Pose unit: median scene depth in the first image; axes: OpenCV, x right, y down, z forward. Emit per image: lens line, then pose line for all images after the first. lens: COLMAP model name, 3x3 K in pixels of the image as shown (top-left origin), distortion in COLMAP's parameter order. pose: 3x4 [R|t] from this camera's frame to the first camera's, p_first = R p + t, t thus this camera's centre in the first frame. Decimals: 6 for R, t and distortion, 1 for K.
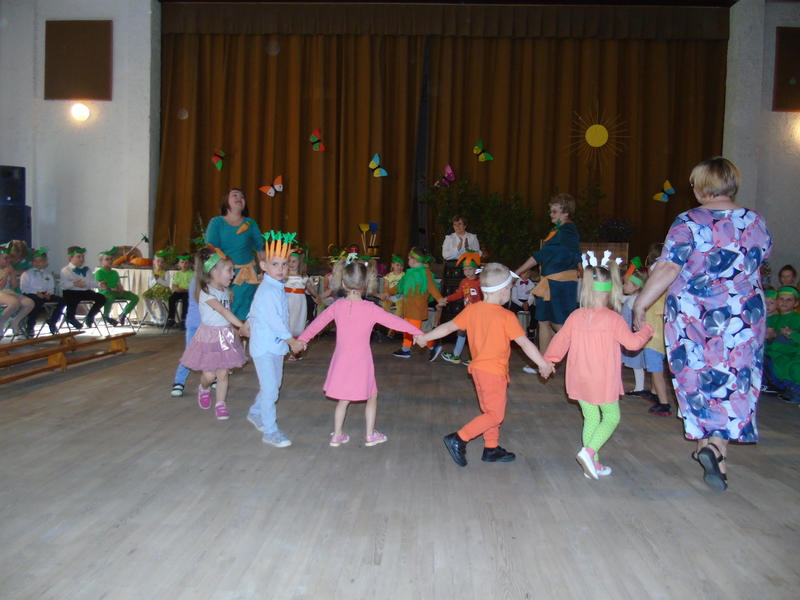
lens RADIAL K [[595.8, 0, 397.7], [0, 595.8, 297.2], [0, 0, 1]] dist [-0.049055, 0.037784]
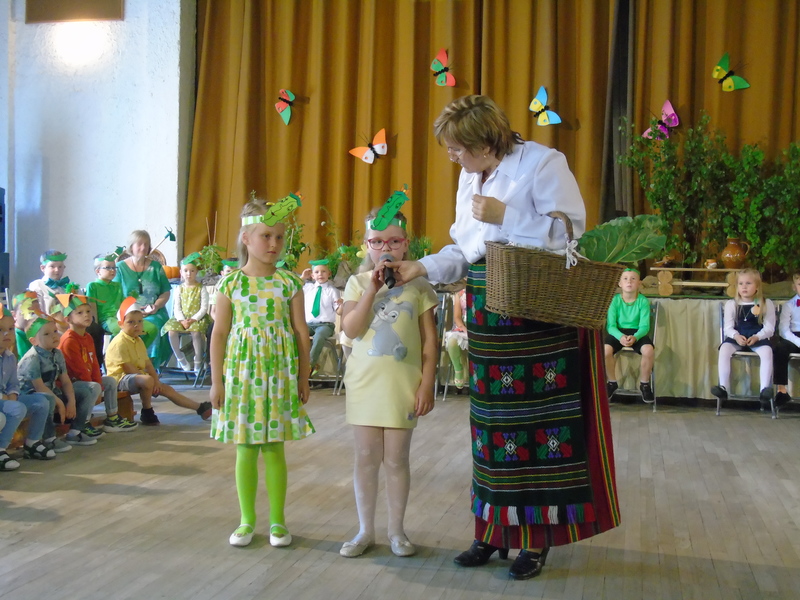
lens RADIAL K [[972.1, 0, 396.4], [0, 972.1, 299.8], [0, 0, 1]] dist [0.002086, 0.000000]
pose [[0.982495, -0.004116, -0.186242, 0.001241], [-0.000871, 0.999643, -0.026686, -0.002289], [0.186285, 0.026381, 0.982142, 0.025762]]
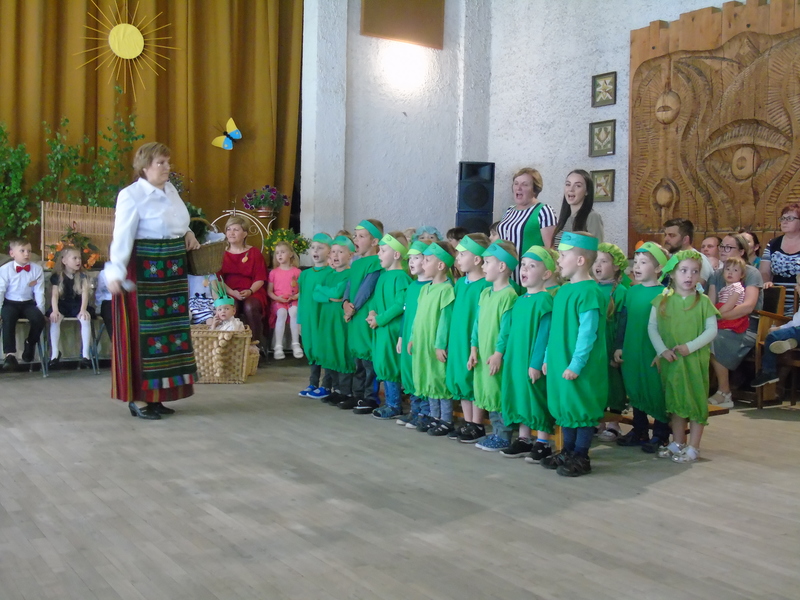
lens RADIAL K [[972.1, 0, 403.6], [0, 972.1, 294.9], [0, 0, 1]] dist [0.002086, 0.000000]
pose [[0.820532, -0.030060, 0.570810, -0.027251], [0.029660, 0.999510, 0.010001, 0.000179], [-0.570831, 0.008725, 0.821022, -0.035209]]
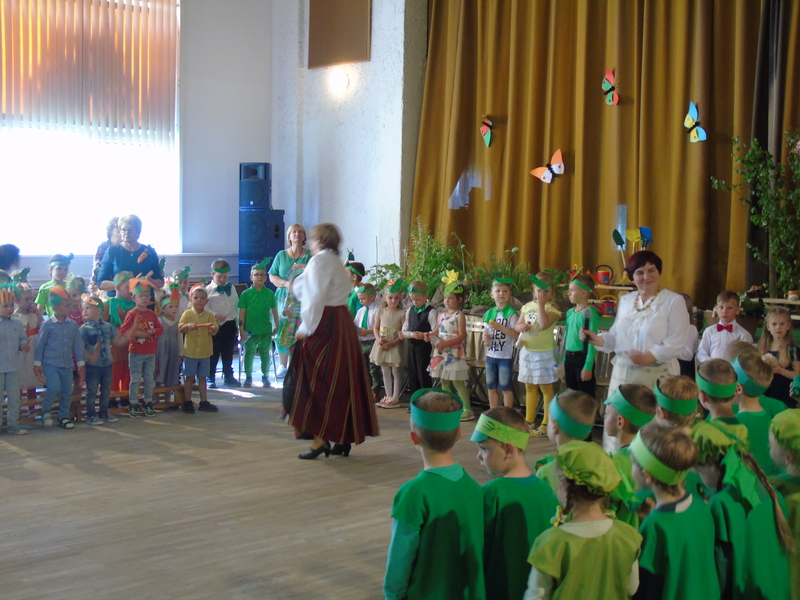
lens RADIAL K [[1116.3, 0, 405.6], [0, 1116.3, 291.5], [0, 0, 1]] dist [-0.007992, 0.000000]
pose [[0.722015, 0.025692, -0.691400, 0.519169], [-0.032584, 0.999464, 0.003113, -0.052694], [0.691110, 0.020280, 0.722465, 0.032009]]
